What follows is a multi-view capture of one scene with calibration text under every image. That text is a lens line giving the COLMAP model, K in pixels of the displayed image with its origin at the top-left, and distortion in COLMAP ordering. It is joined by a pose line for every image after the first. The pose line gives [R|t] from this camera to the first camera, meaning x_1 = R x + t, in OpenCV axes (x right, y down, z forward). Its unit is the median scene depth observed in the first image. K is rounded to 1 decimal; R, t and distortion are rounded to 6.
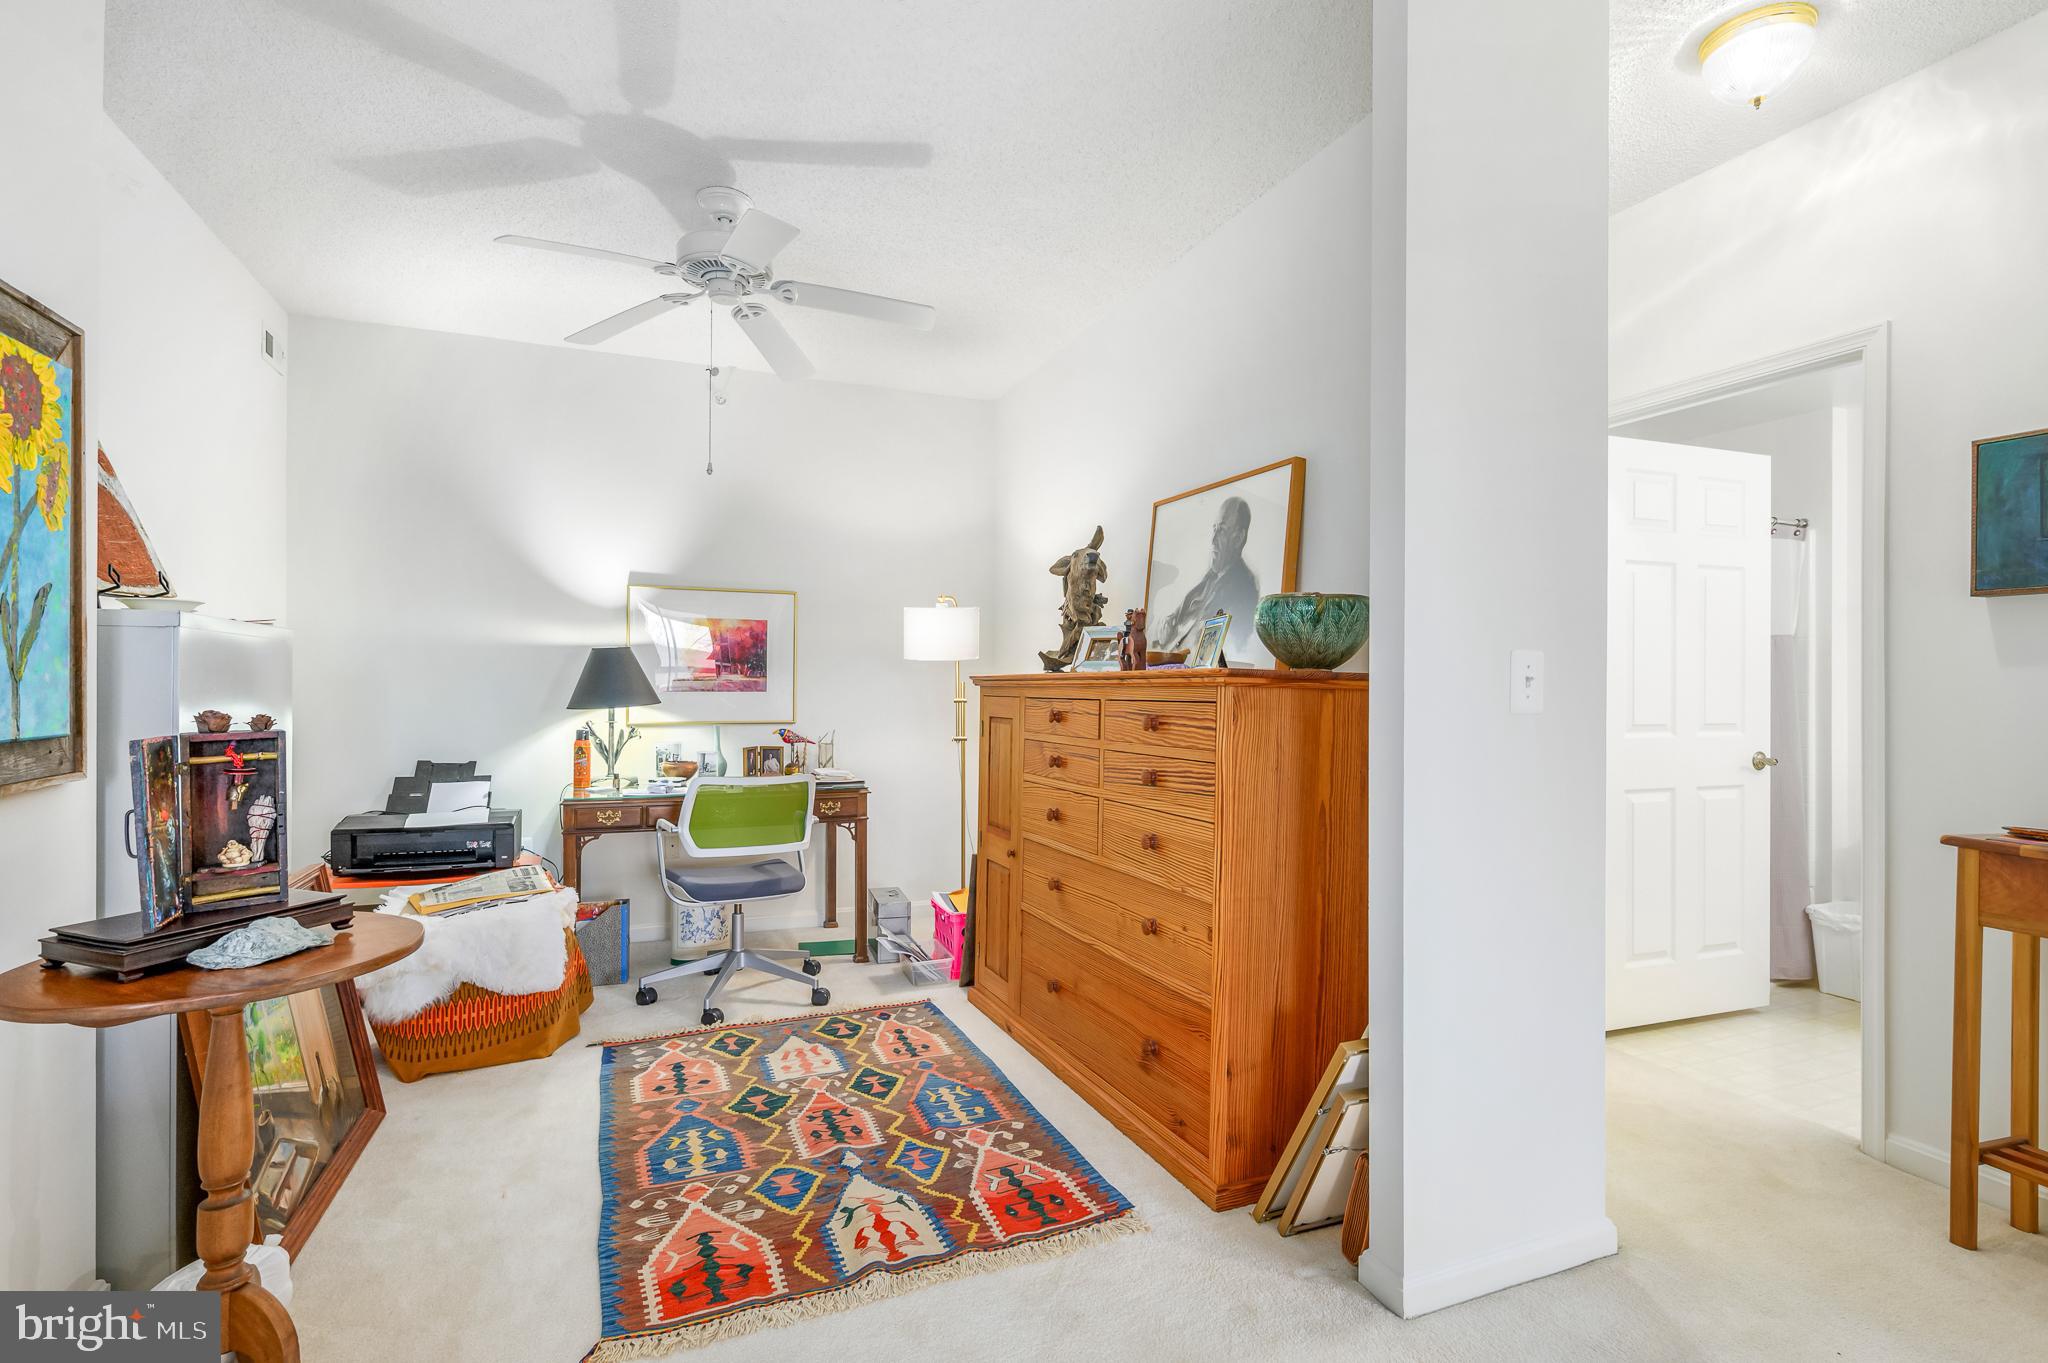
lens RADIAL K [[980.4, 0, 1050.6], [0, 980.4, 684.8], [0, 0, 1]] dist [0.001671, -0.000610]
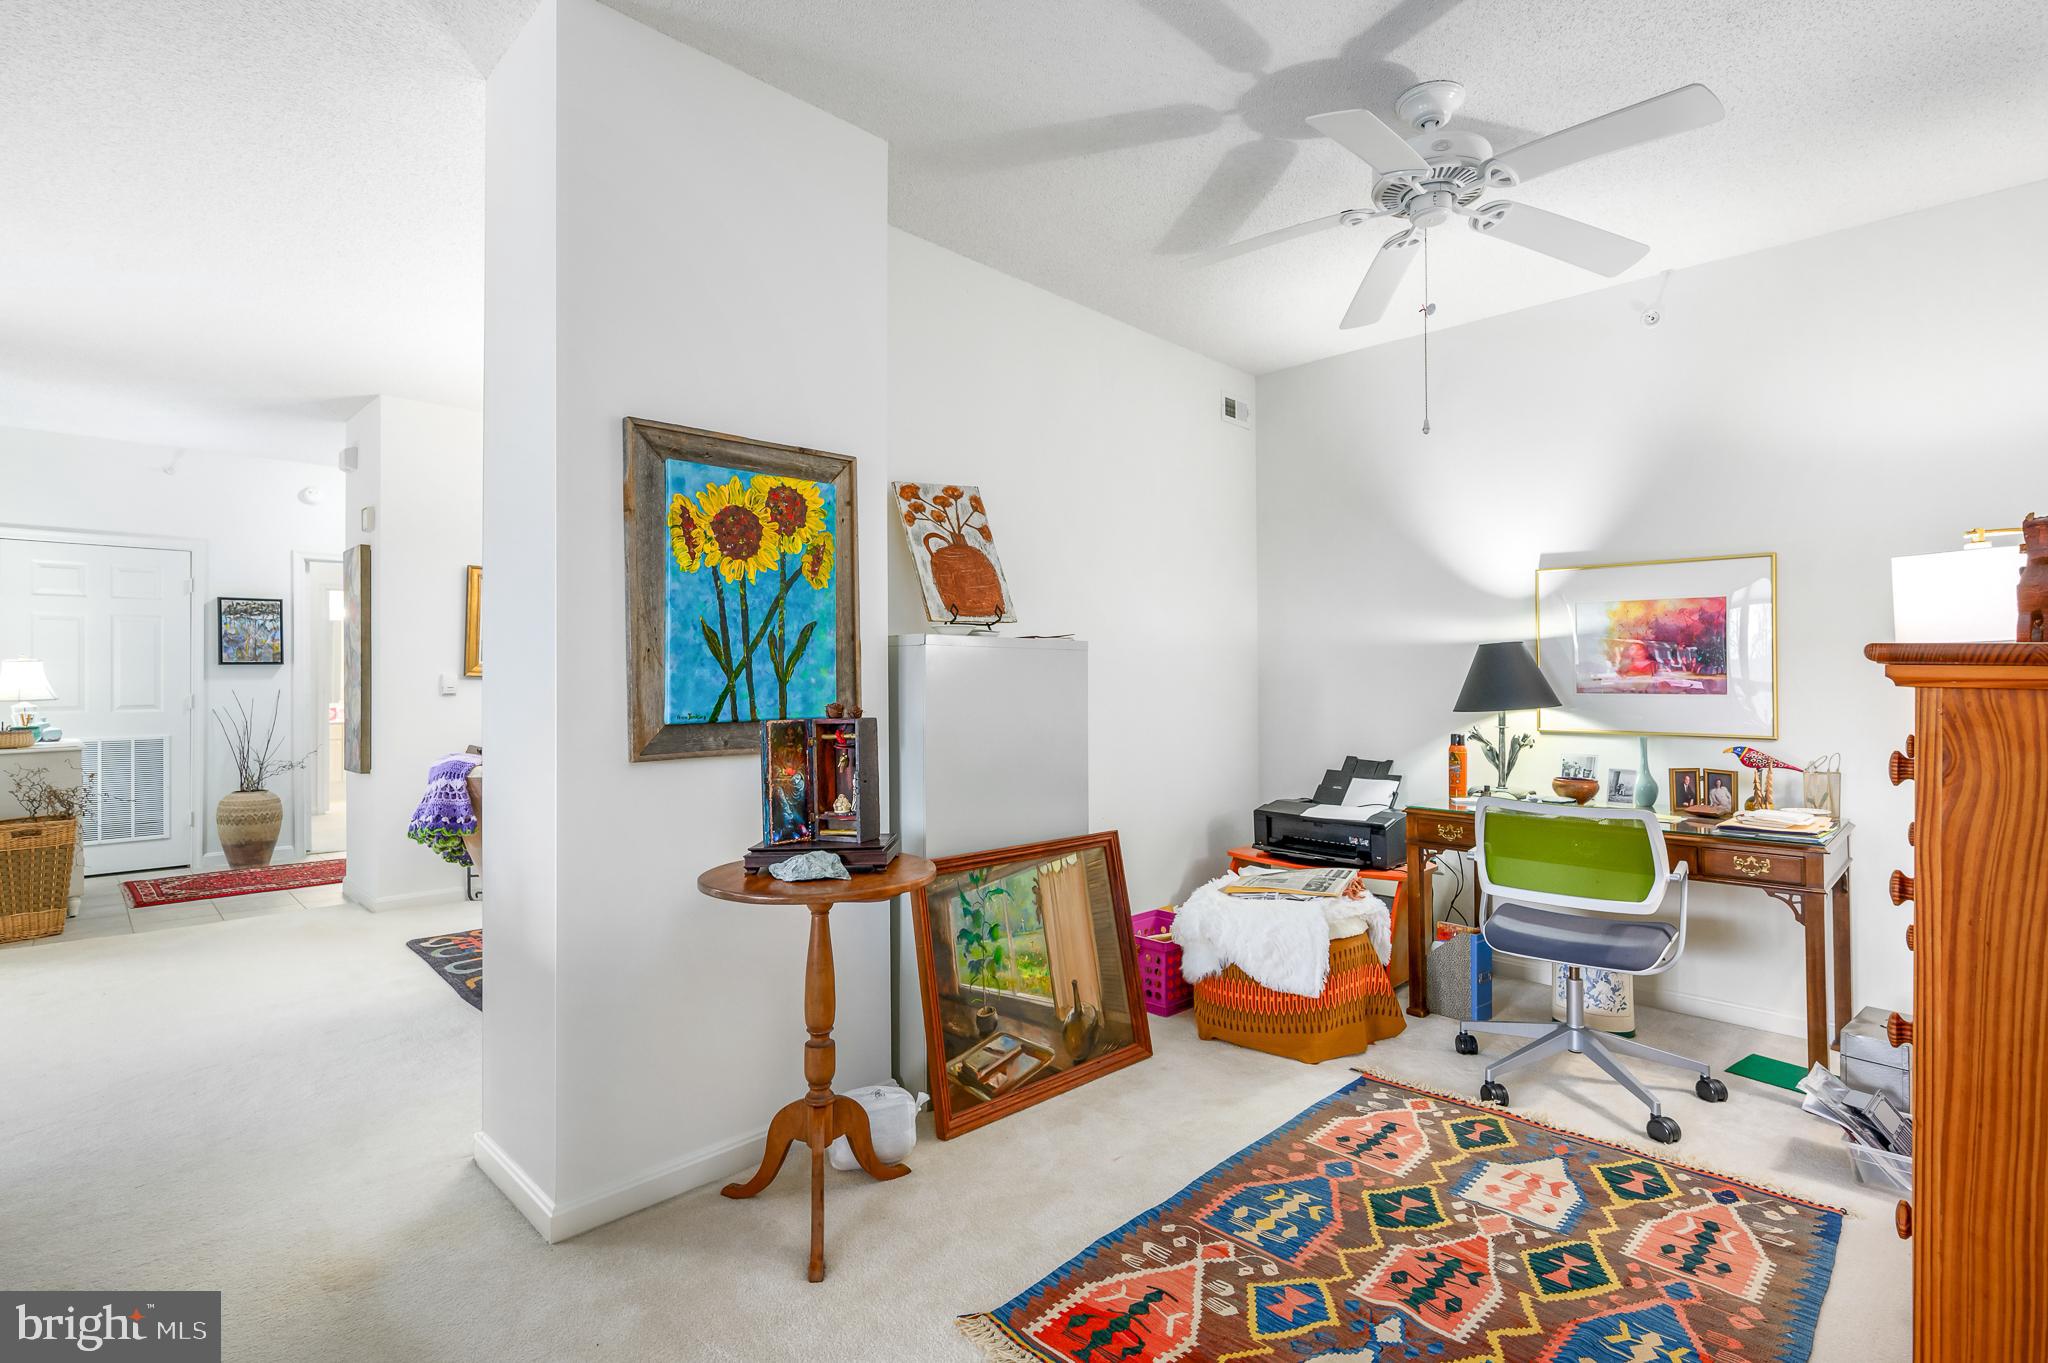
lens RADIAL K [[987.0, 0, 1014.6], [0, 987.0, 673.5], [0, 0, 1]] dist [0.000389, -0.000058]
pose [[0.362599, -0.010981, -0.931881, 0.297428], [0.000128, 0.999931, -0.011733, 0.000007], [0.931945, 0.004135, 0.362575, 0.355495]]
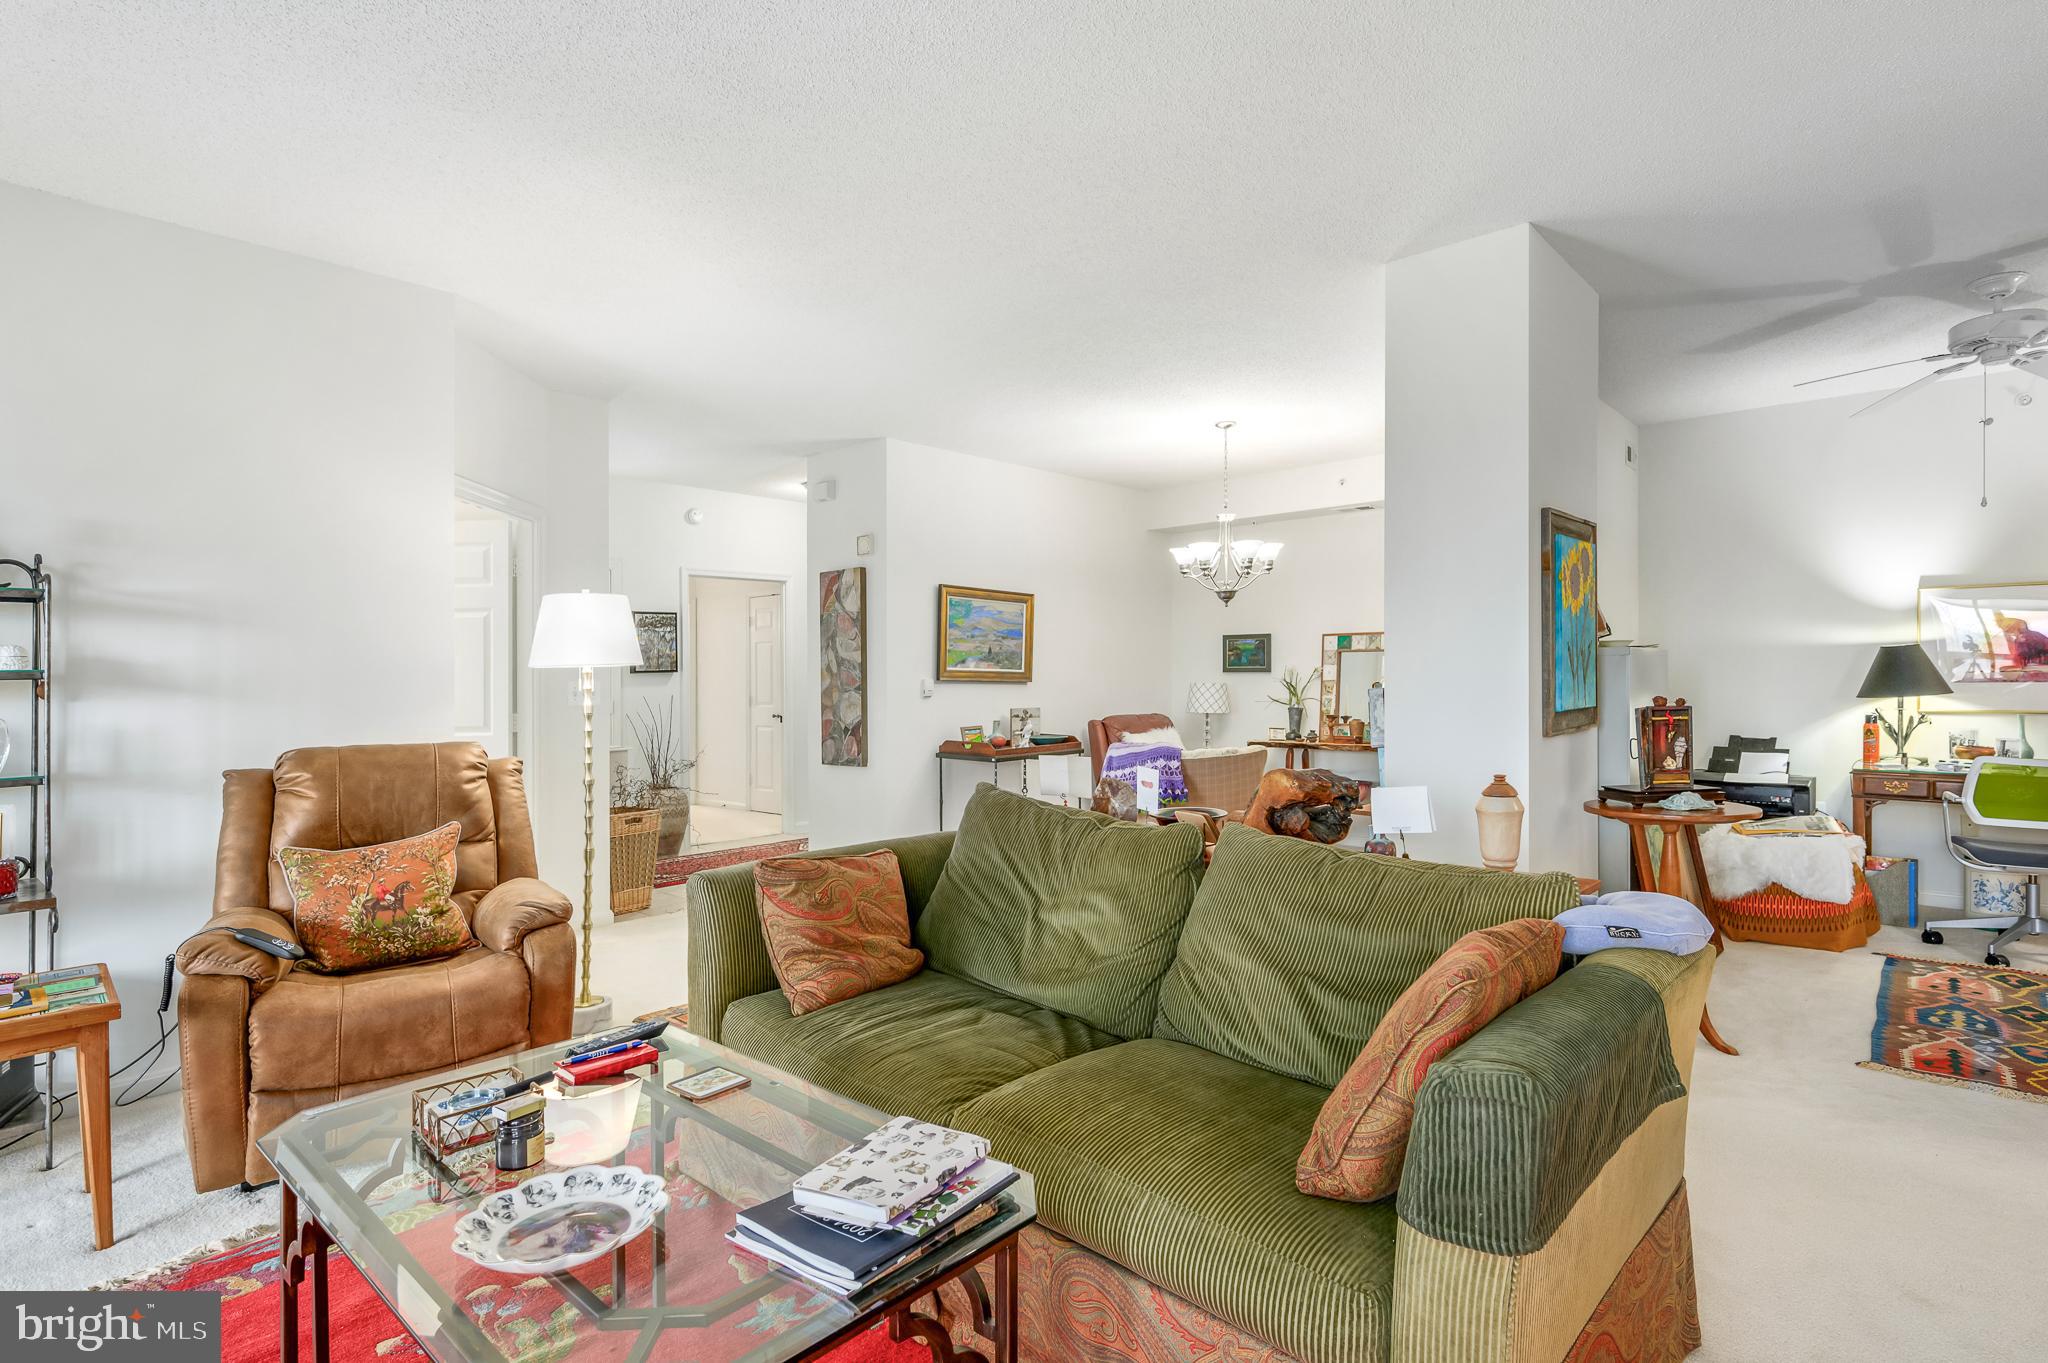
lens RADIAL K [[1047.1, 0, 1027.3], [0, 1047.1, 690.1], [0, 0, 1]] dist [0.001003, 0.000181]
pose [[0.419049, 0.002514, -0.907960, 0.328477], [0.013403, 0.999870, 0.008954, -0.012756], [0.907865, -0.015921, 0.418961, -0.614110]]
